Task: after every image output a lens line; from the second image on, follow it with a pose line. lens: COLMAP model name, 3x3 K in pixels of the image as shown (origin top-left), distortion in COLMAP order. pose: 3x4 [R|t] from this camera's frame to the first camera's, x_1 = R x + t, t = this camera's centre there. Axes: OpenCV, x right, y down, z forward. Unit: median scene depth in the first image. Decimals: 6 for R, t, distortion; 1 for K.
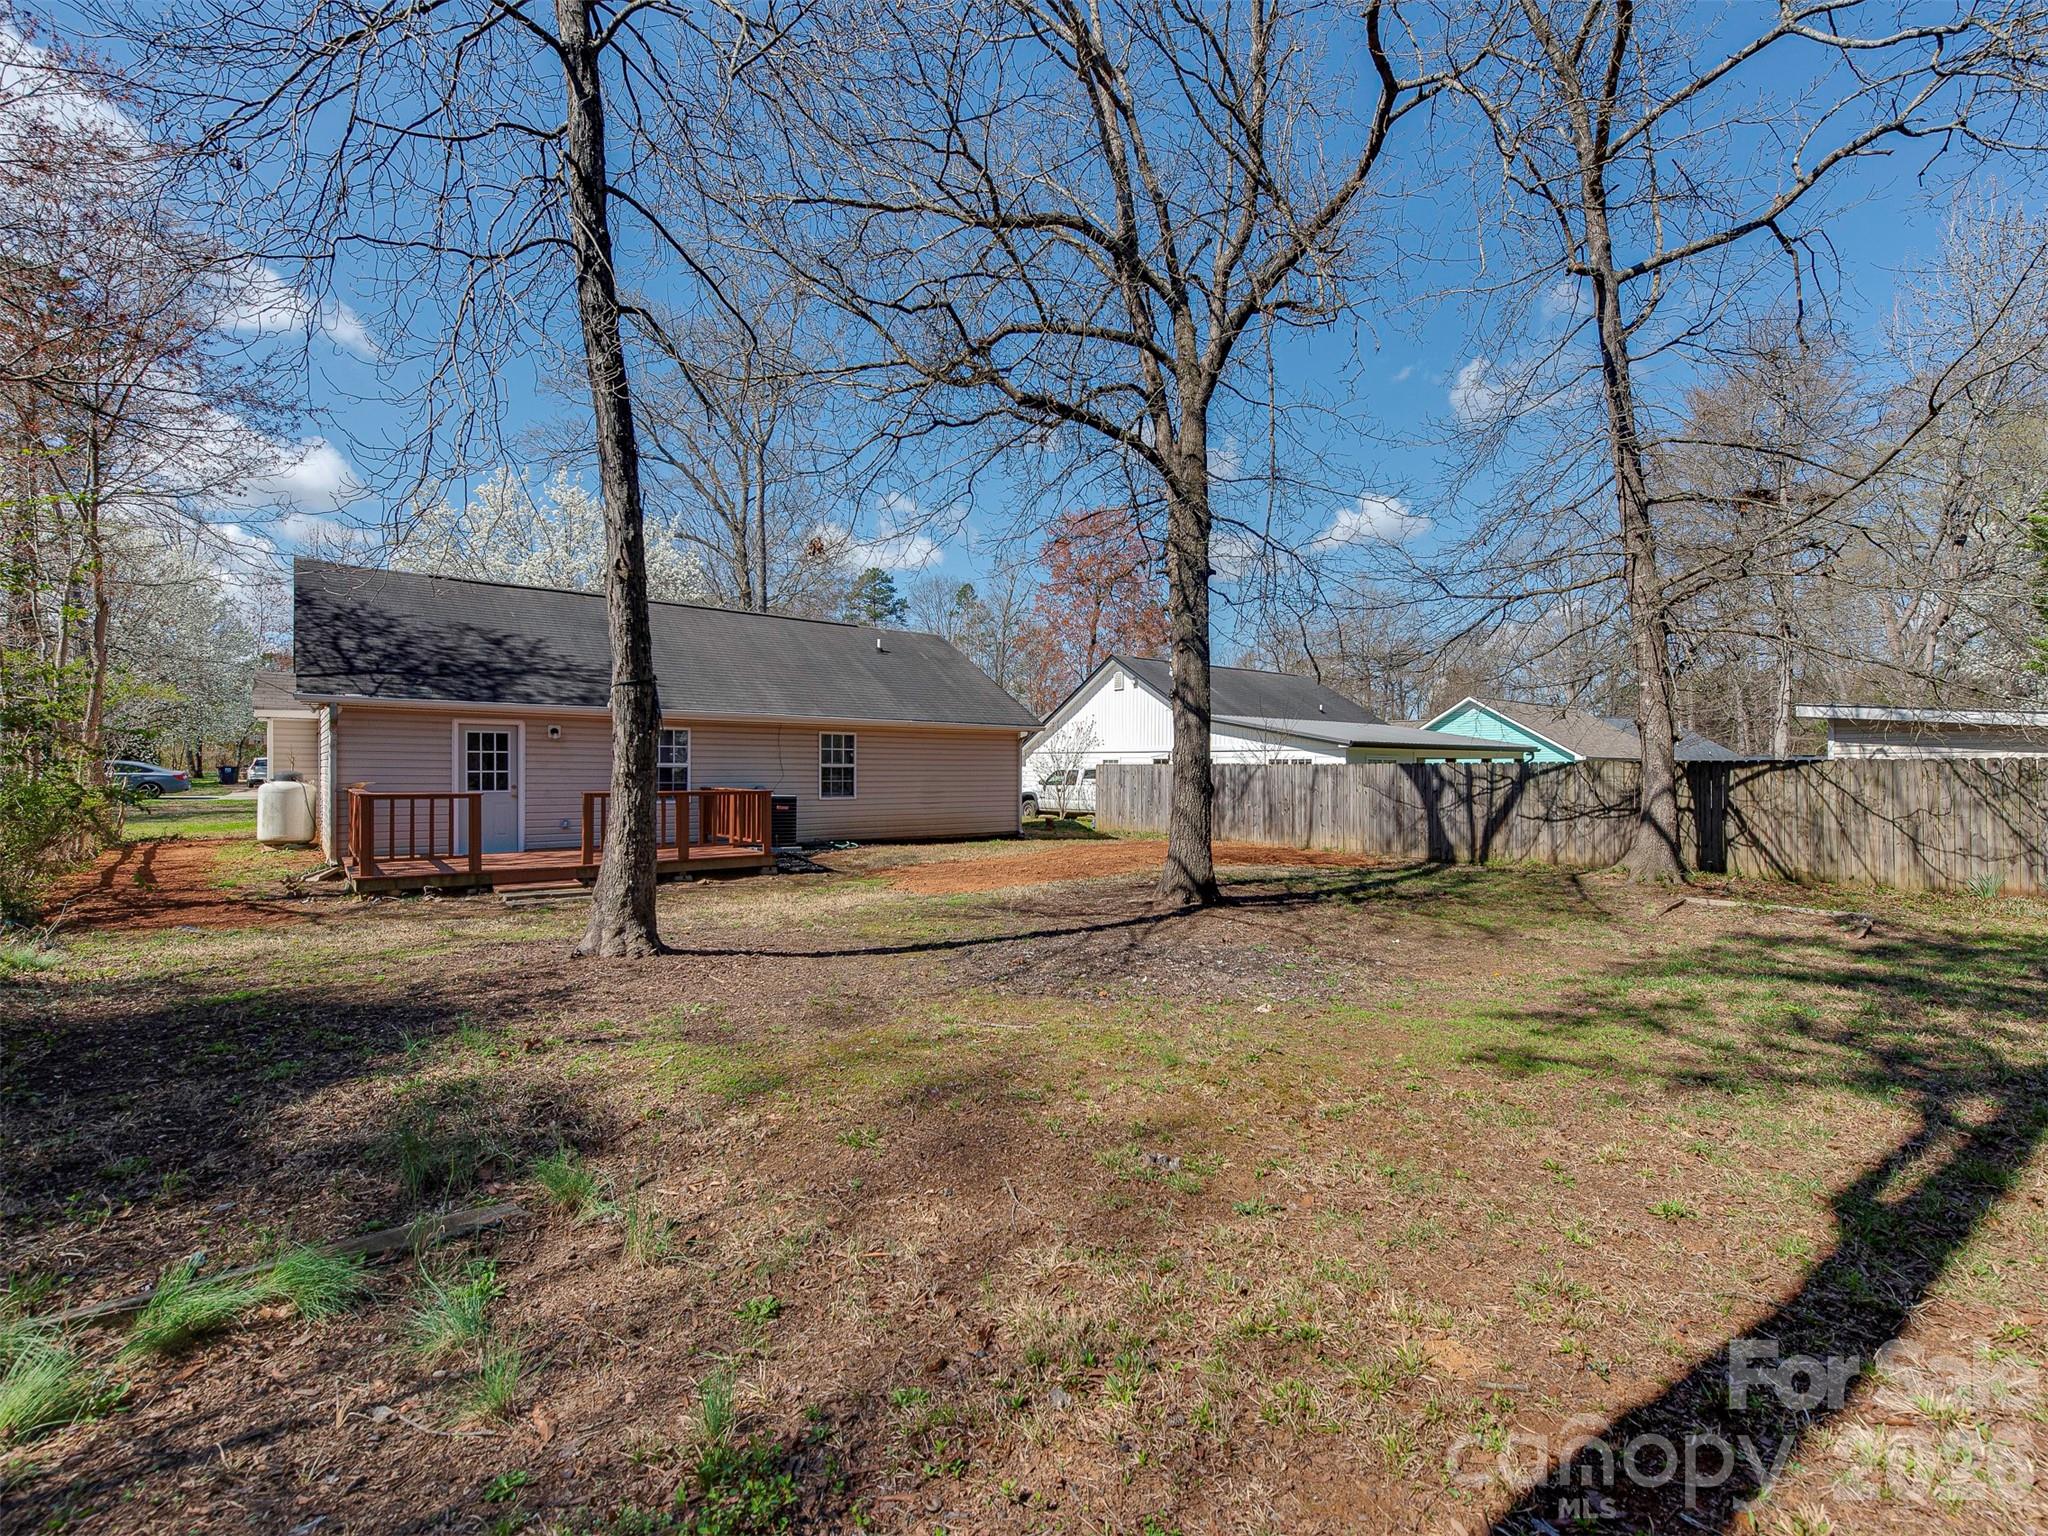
lens RADIAL K [[910.1, 0, 1022.9], [0, 910.1, 772.7], [0, 0, 1]] dist [0.008679, -0.004497]
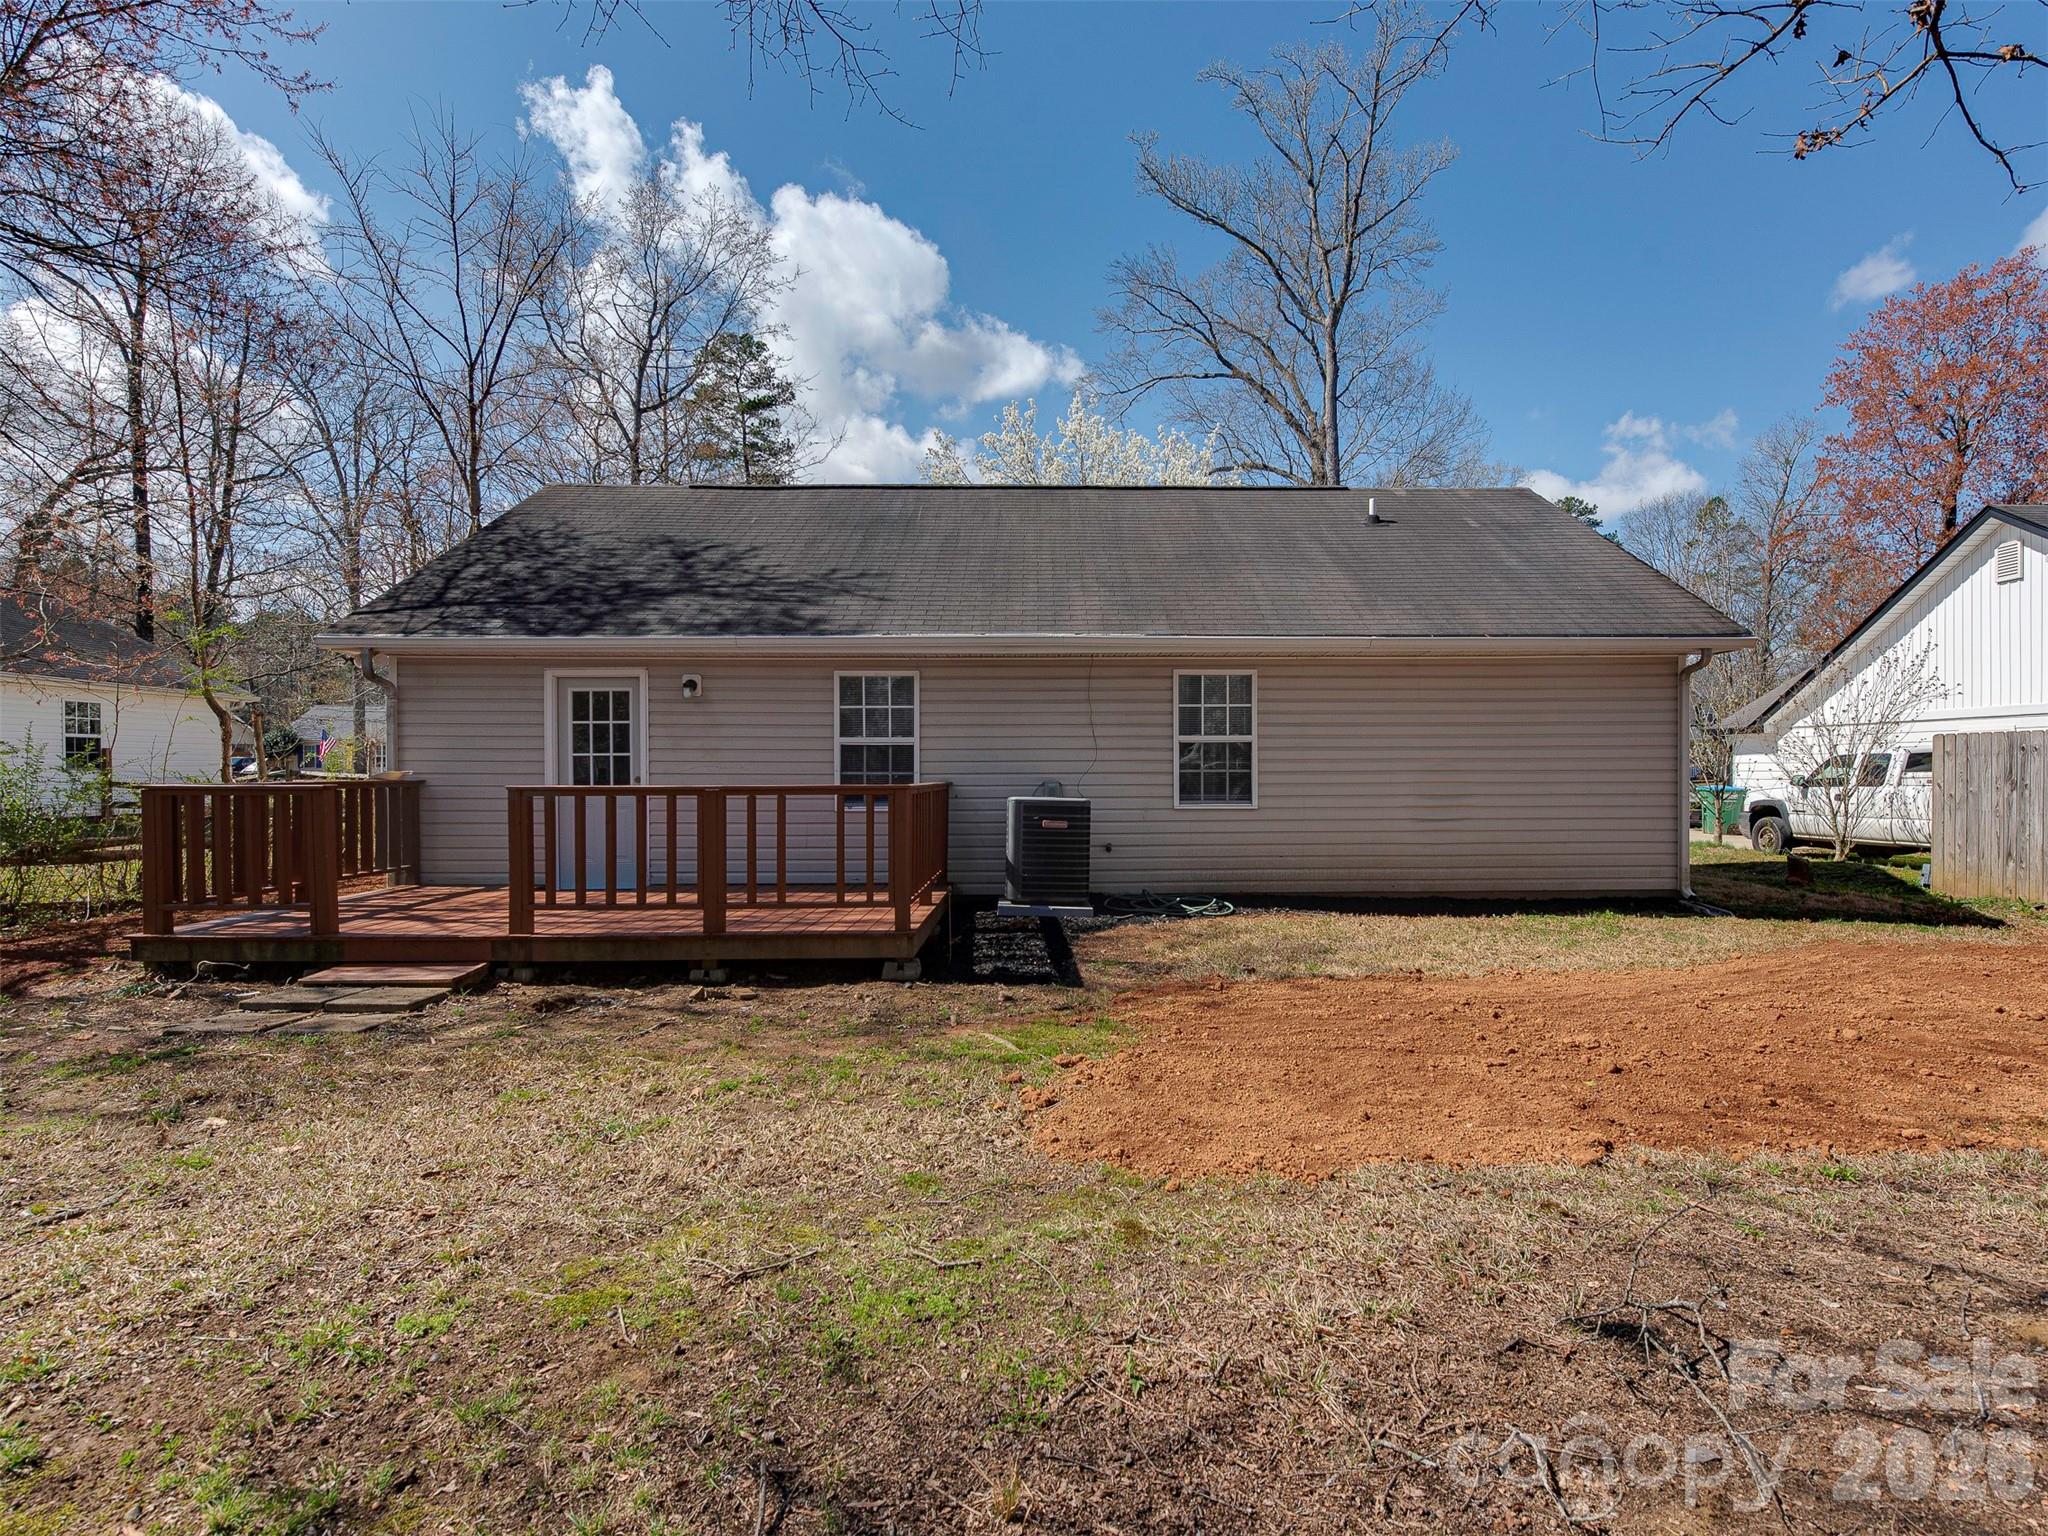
lens RADIAL K [[1031.4, 0, 1052.1], [0, 1031.4, 785.4], [0, 0, 1]] dist [-0.002074, -0.001196]
pose [[0.796900, 0.001466, -0.604109, 0.055639], [0.003415, 0.999970, 0.006931, 0.012058], [0.604101, -0.007586, 0.796871, 0.480728]]
